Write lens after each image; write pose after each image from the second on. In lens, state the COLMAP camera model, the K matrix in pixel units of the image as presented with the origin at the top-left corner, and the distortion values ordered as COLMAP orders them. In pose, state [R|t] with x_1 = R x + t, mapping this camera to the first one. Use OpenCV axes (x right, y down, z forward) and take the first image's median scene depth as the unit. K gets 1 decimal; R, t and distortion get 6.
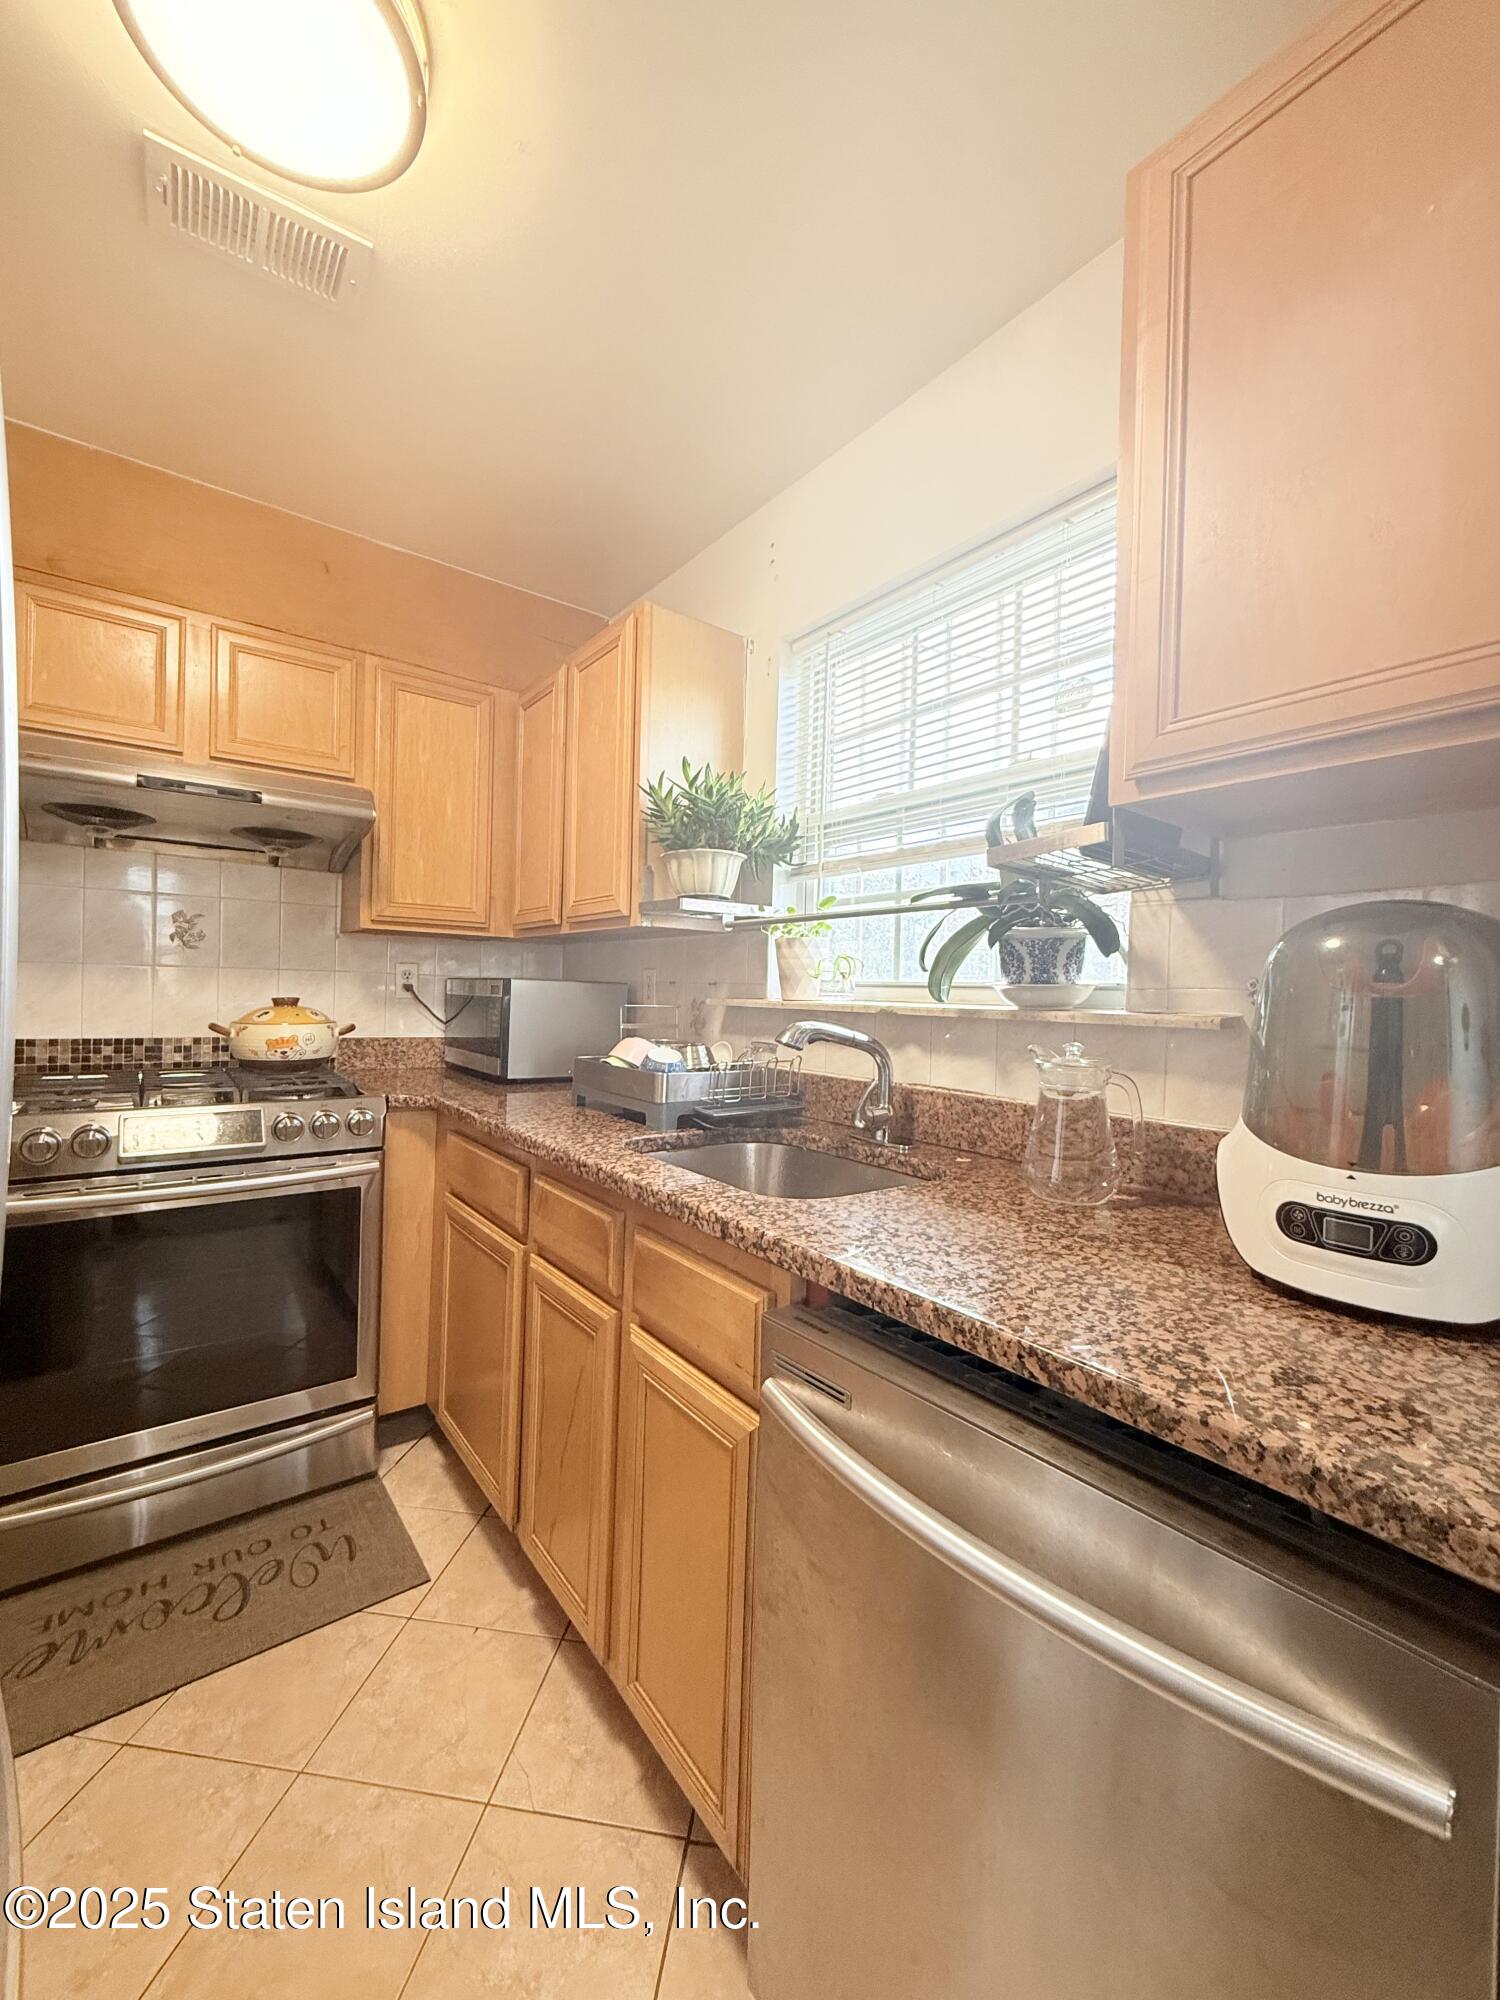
lens RADIAL K [[798.5, 0, 753.0], [0, 798.5, 999.6], [0, 0, 1]] dist [0.000527, -0.000474]
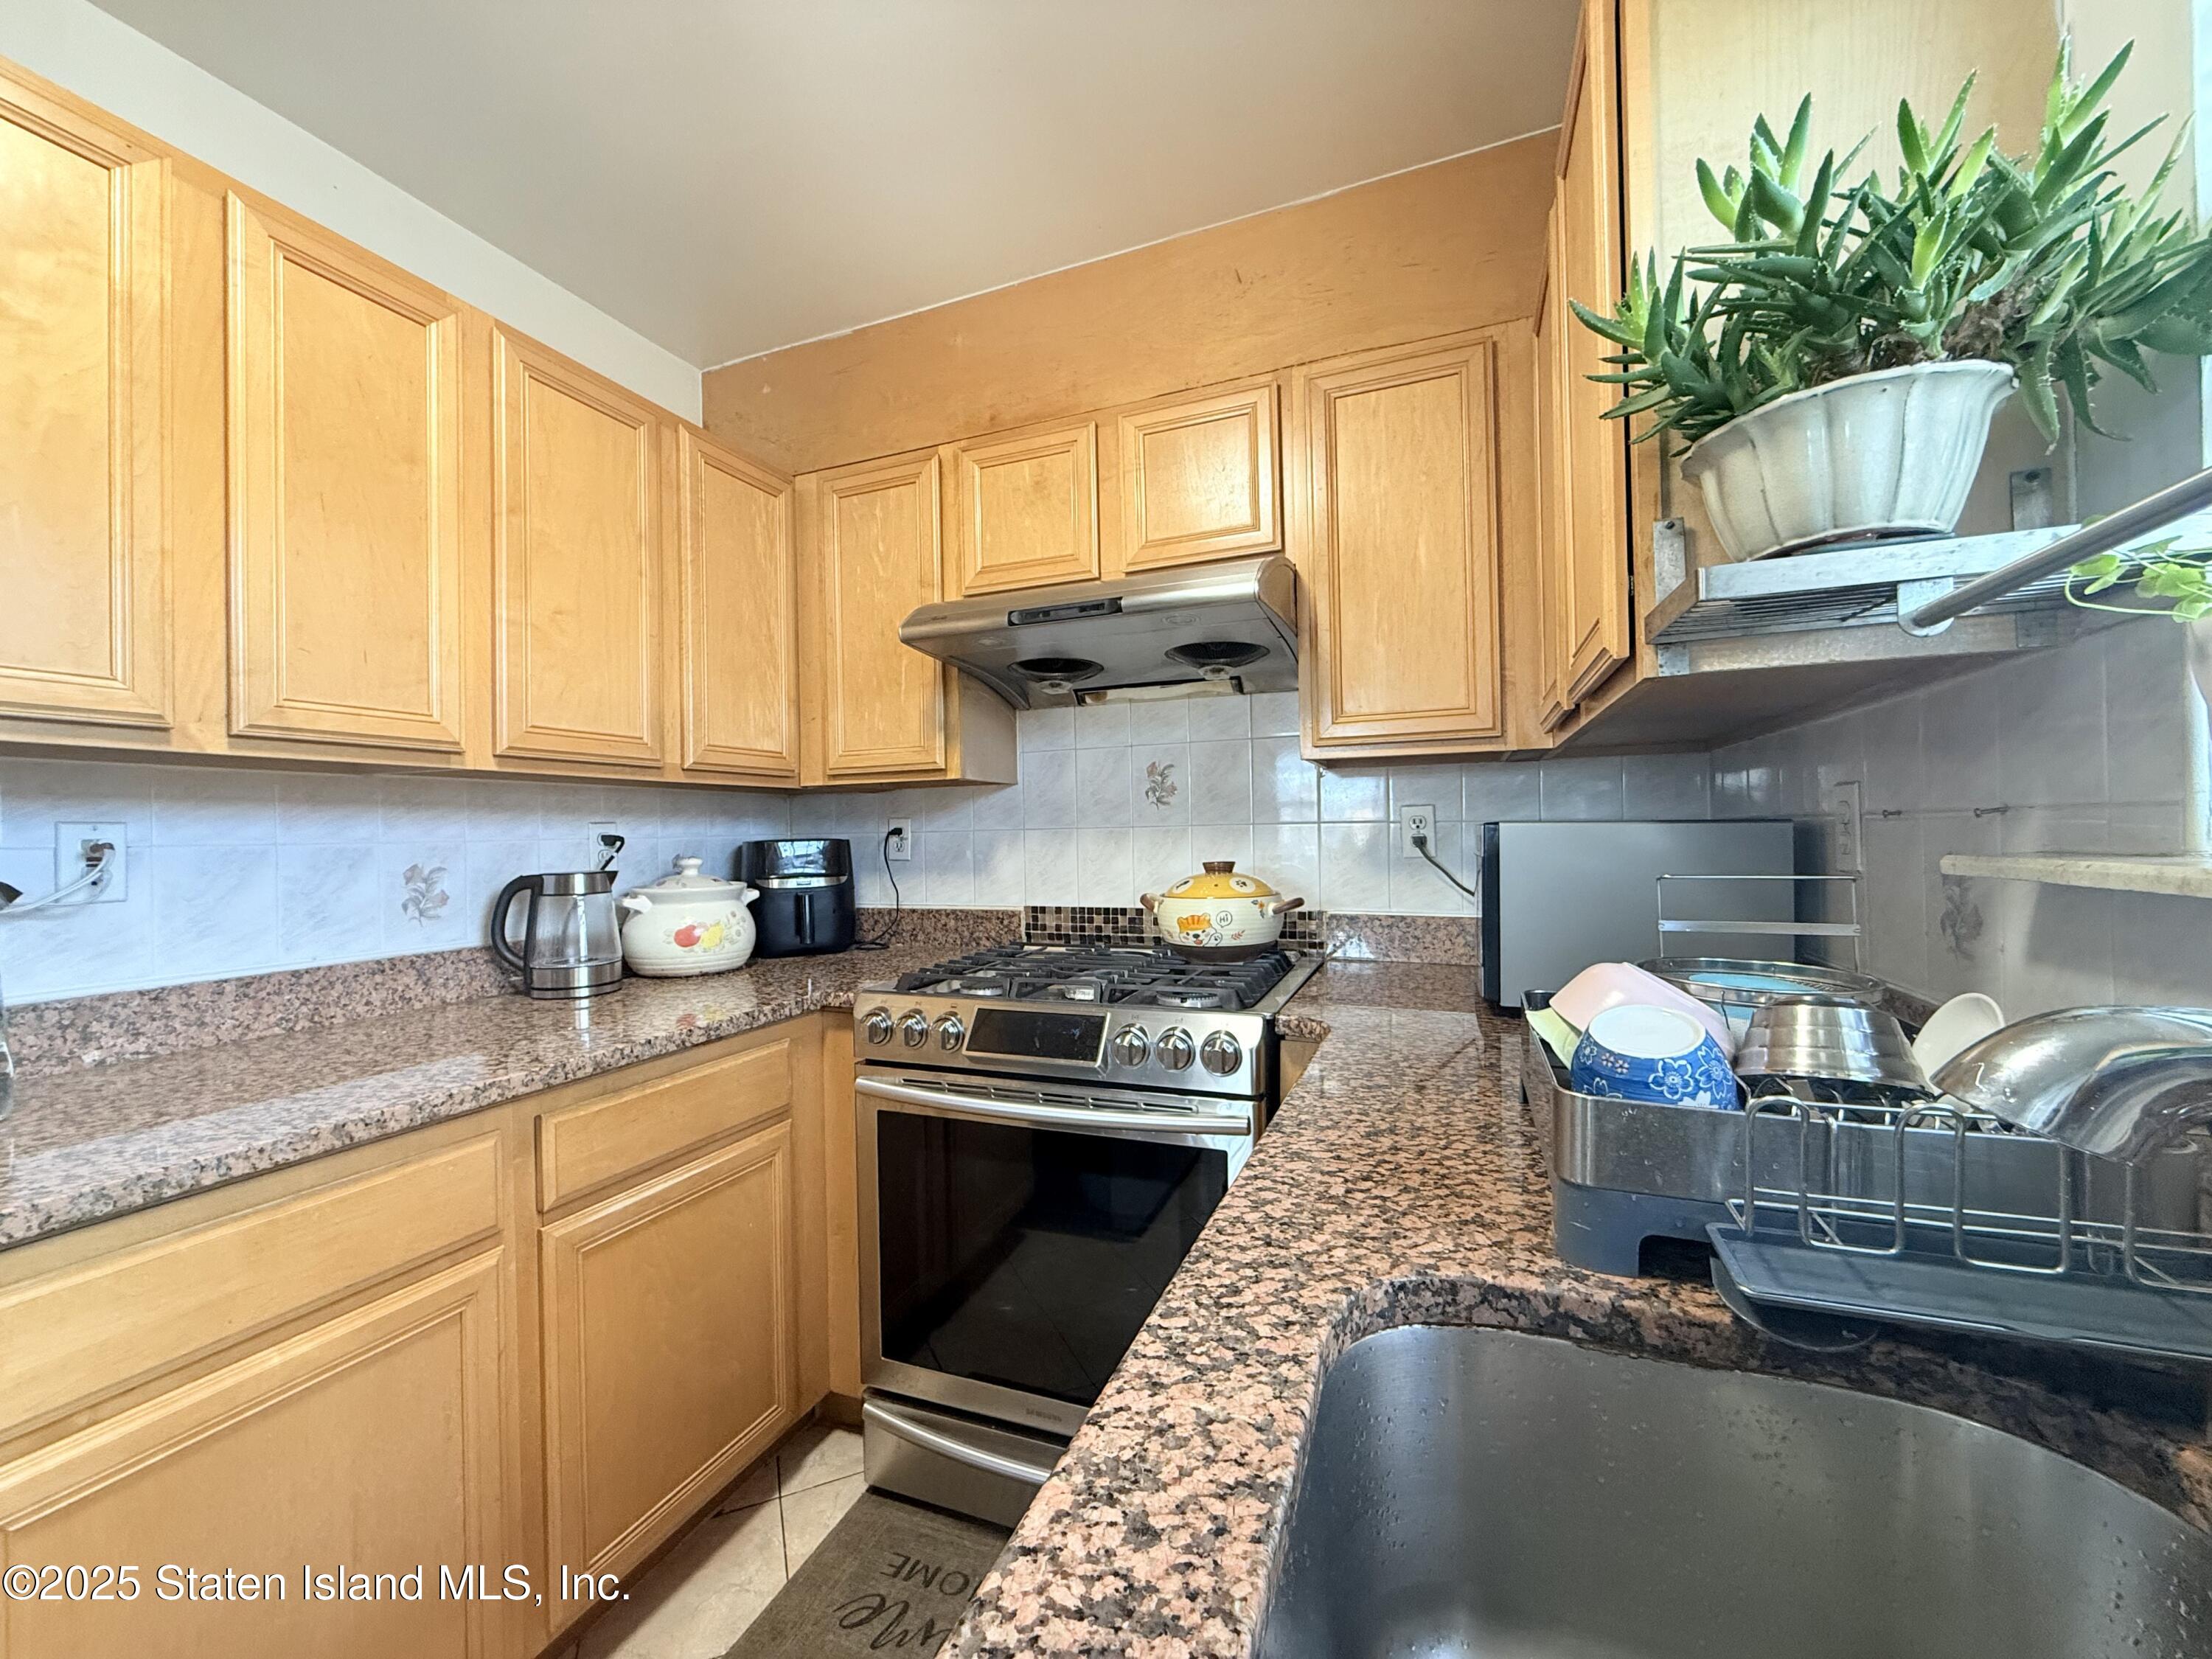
lens RADIAL K [[883.1, 0, 1090.3], [0, 883.1, 828.7], [0, 0, 1]] dist [0.000527, -0.000474]
pose [[0.500287, -0.041134, -0.864882, 0.082843], [0.021356, 0.999153, -0.035166, -0.007044], [0.865596, -0.000878, 0.500742, 0.485983]]
